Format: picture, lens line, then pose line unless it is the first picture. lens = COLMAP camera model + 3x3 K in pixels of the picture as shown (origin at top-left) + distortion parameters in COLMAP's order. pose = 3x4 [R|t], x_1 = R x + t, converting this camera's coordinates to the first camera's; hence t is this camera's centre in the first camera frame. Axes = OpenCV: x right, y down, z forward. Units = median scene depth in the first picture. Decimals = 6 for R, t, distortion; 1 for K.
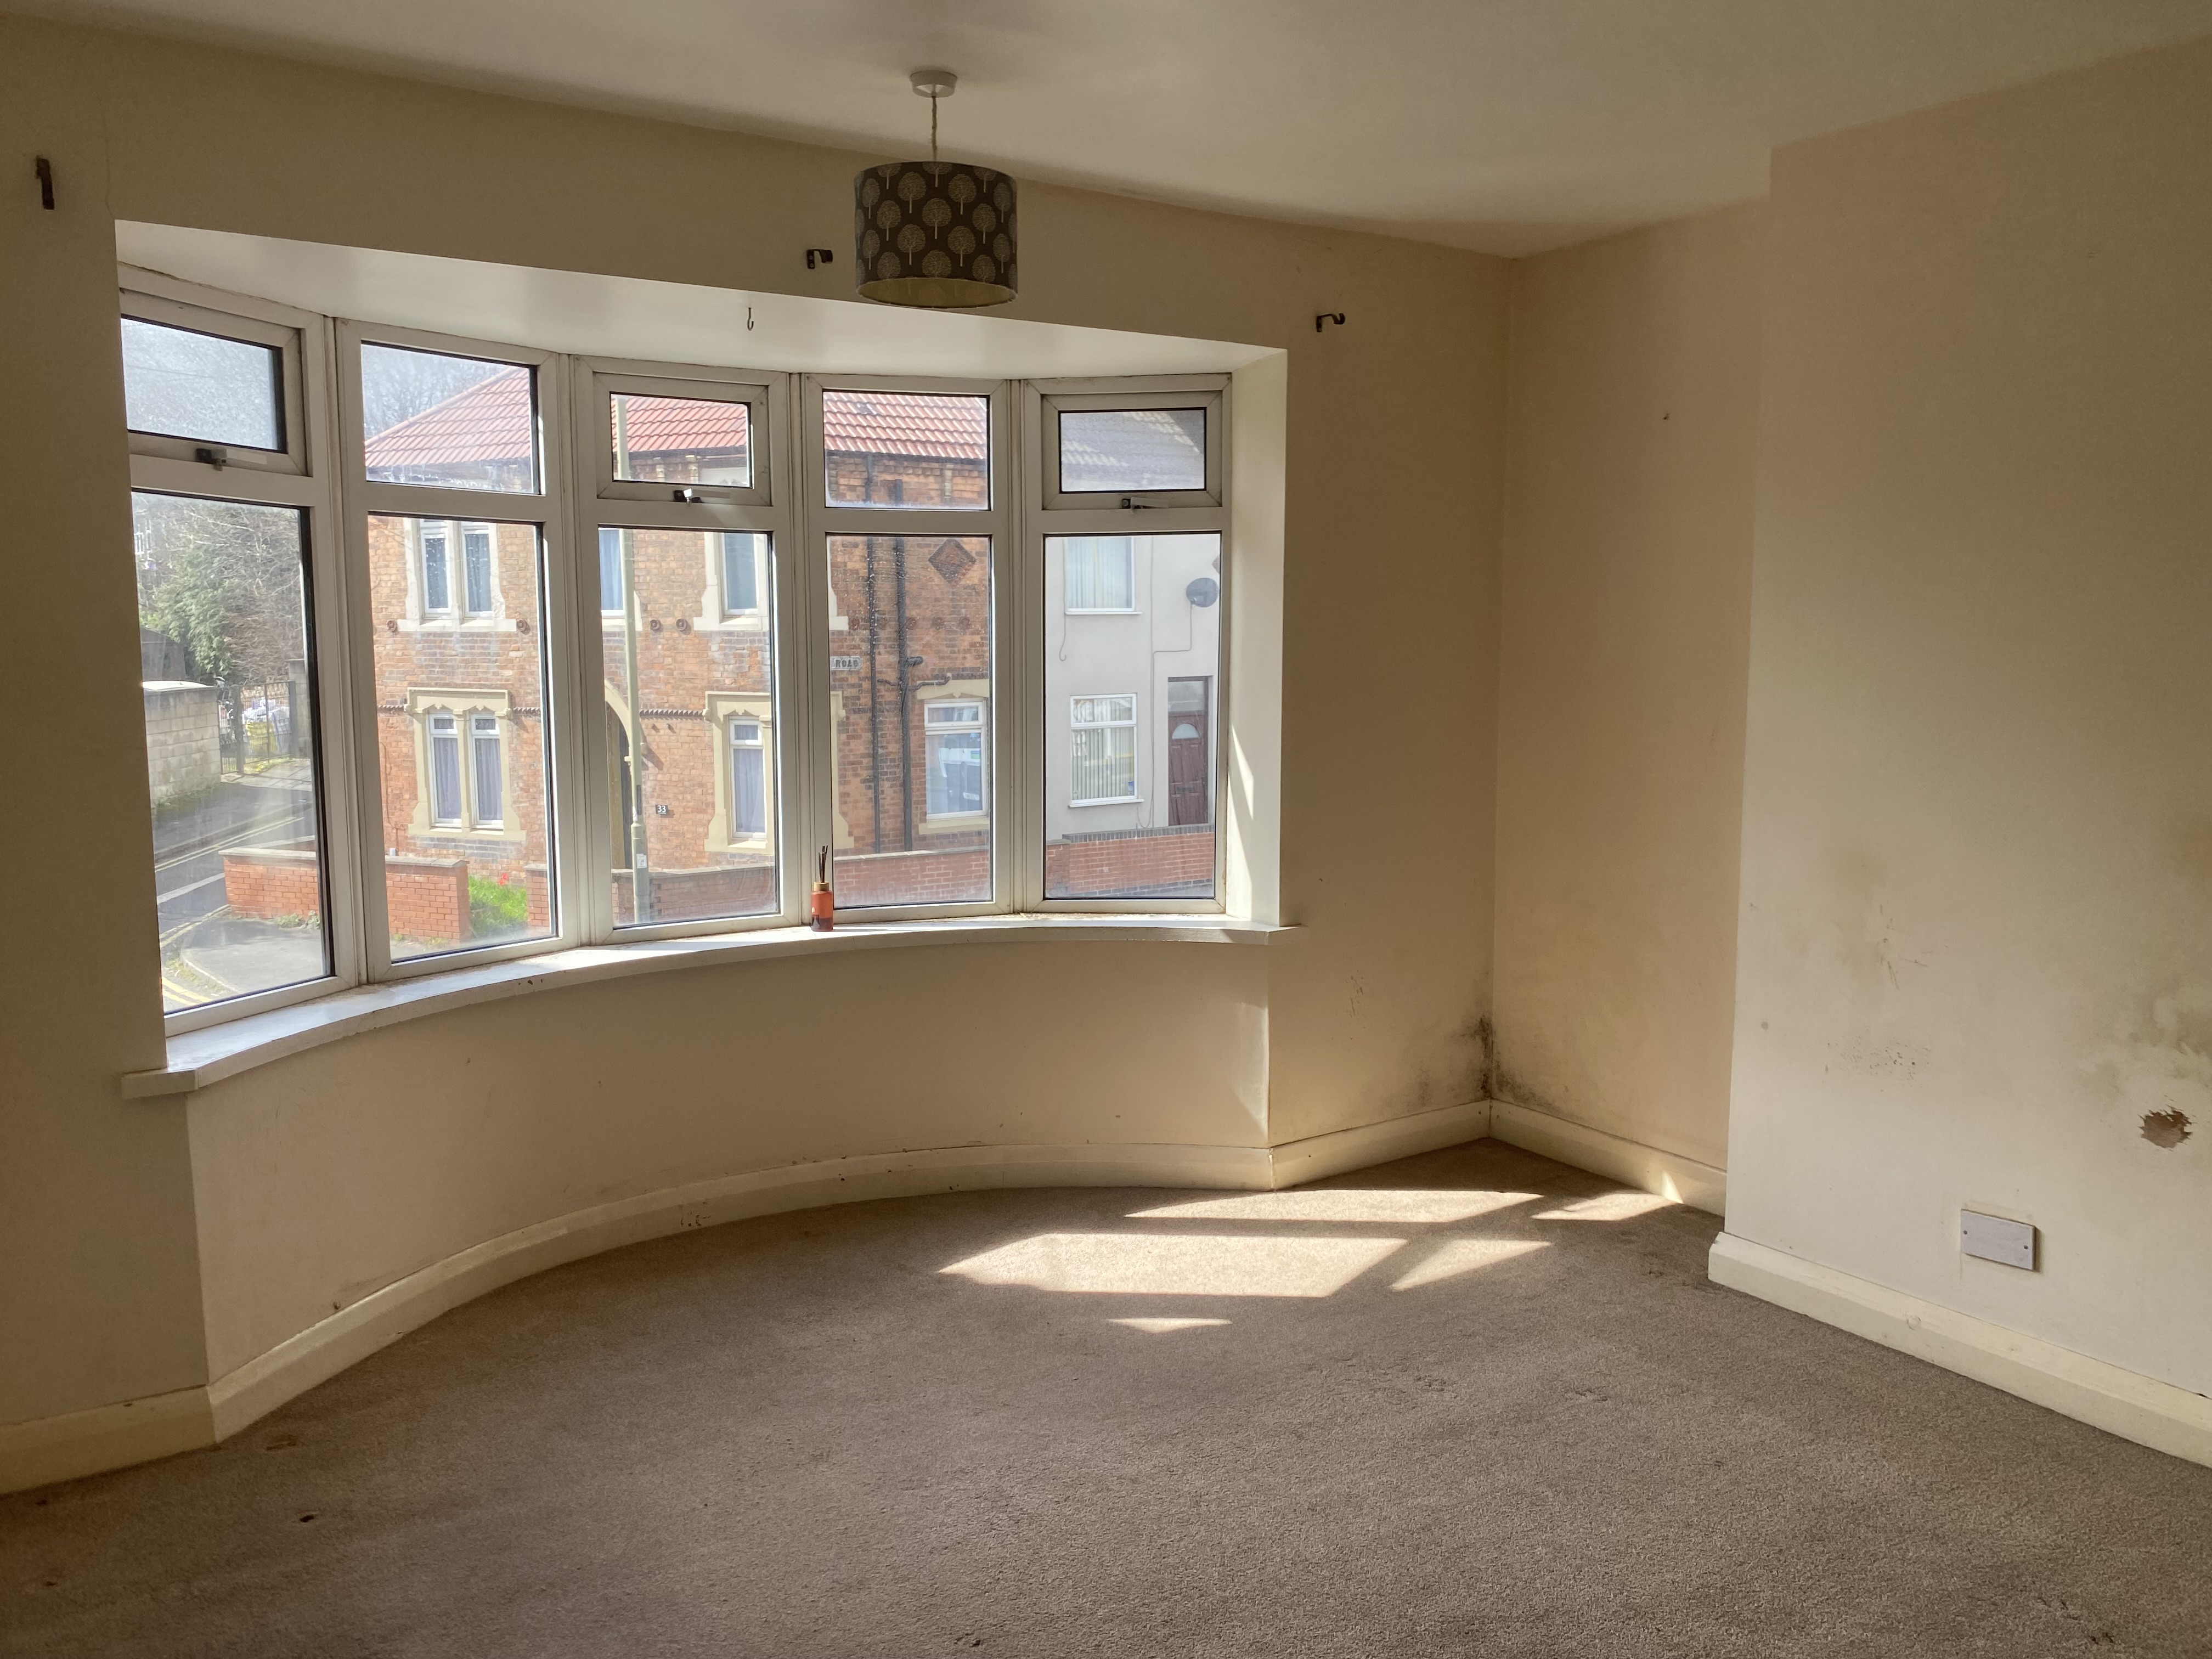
lens RADIAL K [[1688.1, 0, 1104.8], [0, 1688.1, 830.4], [0, 0, 1]] dist [0.000472, 0.001327]
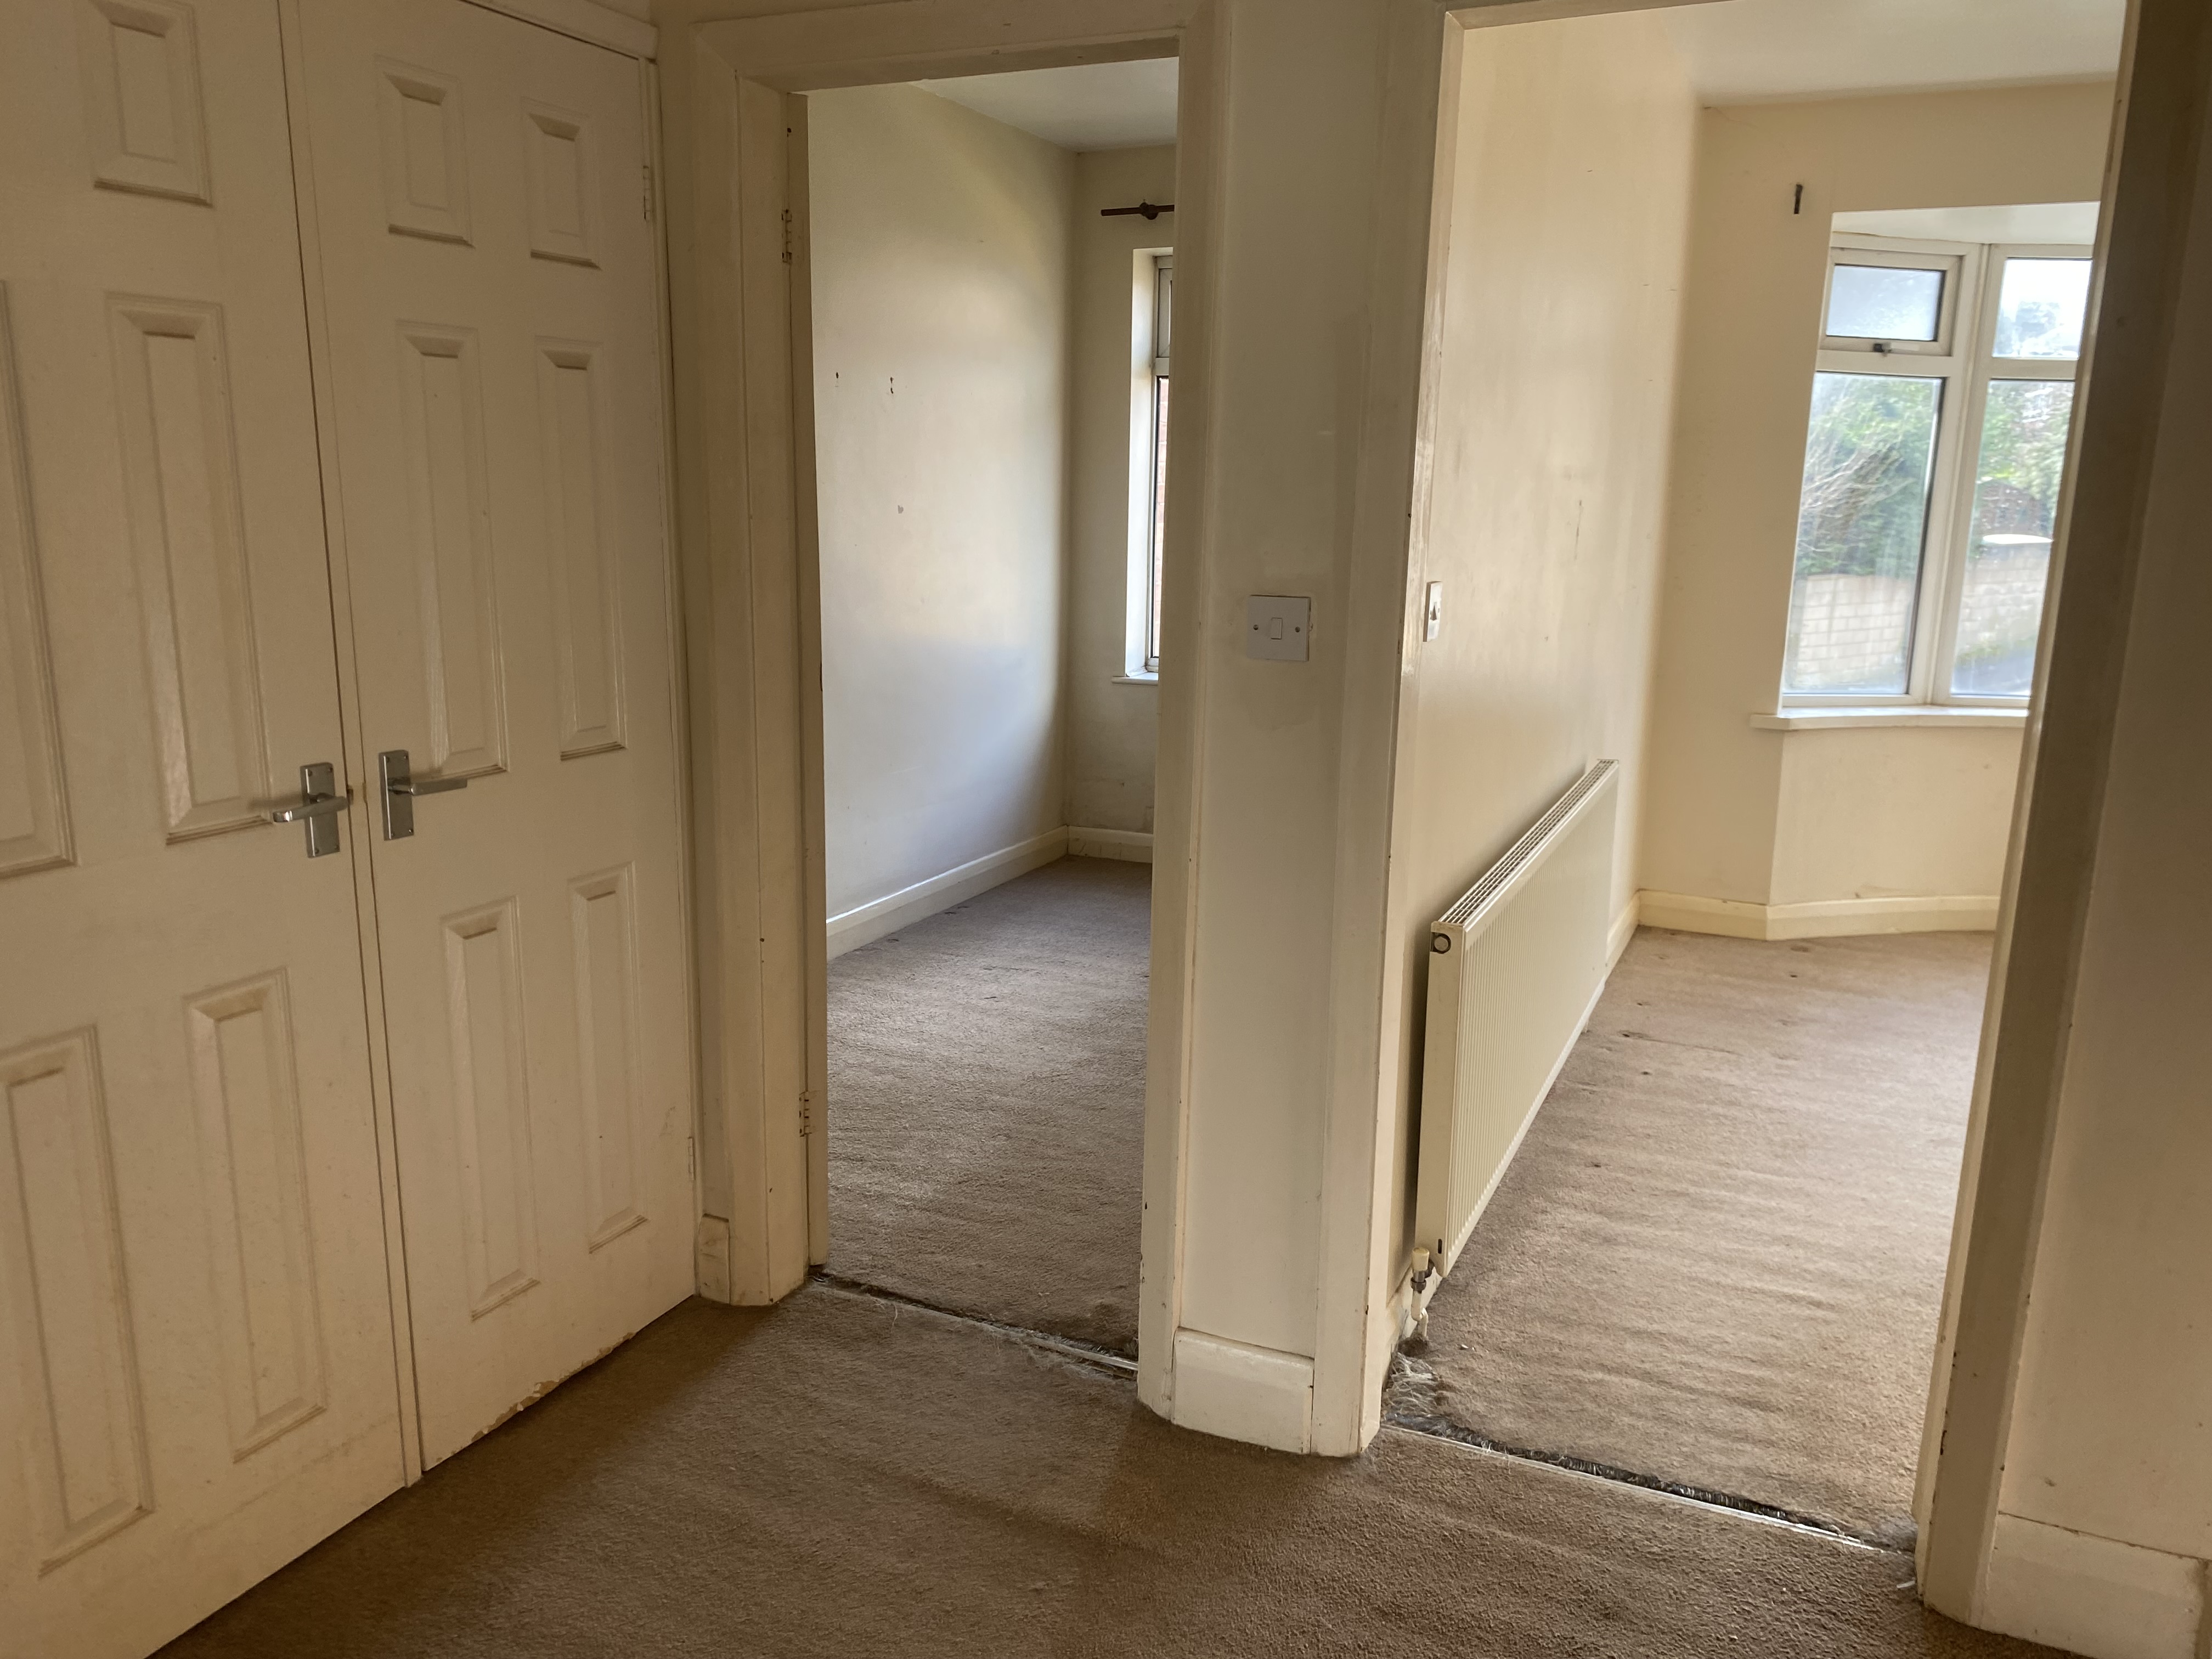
lens RADIAL K [[1688.1, 0, 1104.8], [0, 1688.1, 832.8], [0, 0, 1]] dist [0.000472, 0.001327]
pose [[0.532403, 0.188210, -0.825303, 0.446126], [-0.120145, 0.981900, 0.146416, 0.075723], [0.837922, 0.021203, 0.545379, -0.435710]]
